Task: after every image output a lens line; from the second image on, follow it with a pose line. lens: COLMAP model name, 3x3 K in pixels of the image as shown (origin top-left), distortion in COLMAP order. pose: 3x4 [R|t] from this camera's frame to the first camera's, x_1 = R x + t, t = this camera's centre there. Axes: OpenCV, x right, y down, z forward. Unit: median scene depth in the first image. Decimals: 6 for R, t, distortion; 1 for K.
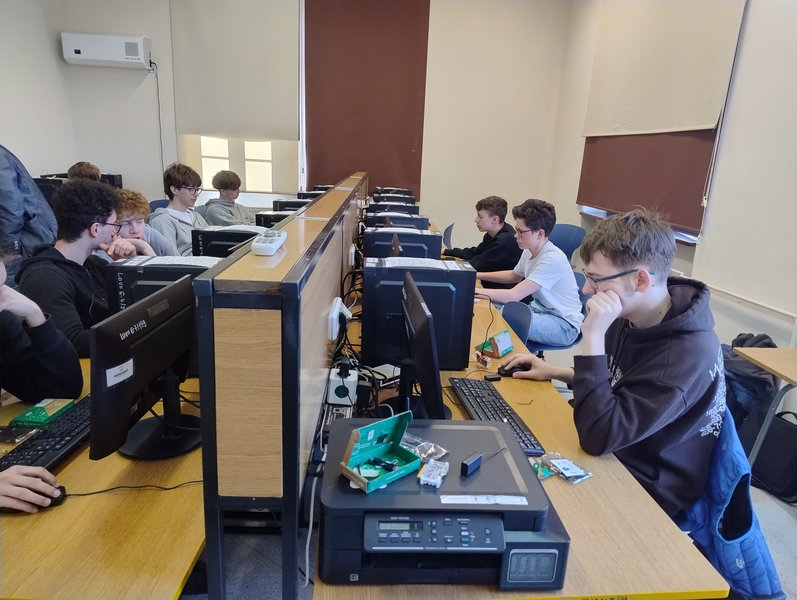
lens RADIAL K [[547.8, 0, 398.5], [0, 547.8, 300.0], [0, 0, 1]] dist [0.034233, -0.035118]
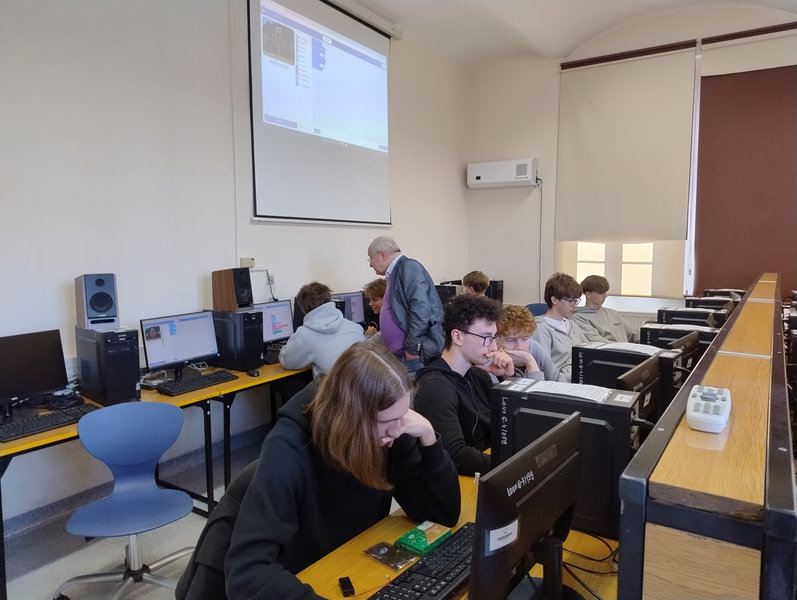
lens RADIAL K [[547.8, 0, 398.5], [0, 547.8, 300.0], [0, 0, 1]] dist [0.034233, -0.035118]
pose [[0.803301, 0.011677, -0.595459, -0.069775], [-0.115971, 0.983737, -0.137159, -0.051717], [0.584173, 0.179236, 0.791591, 0.084357]]
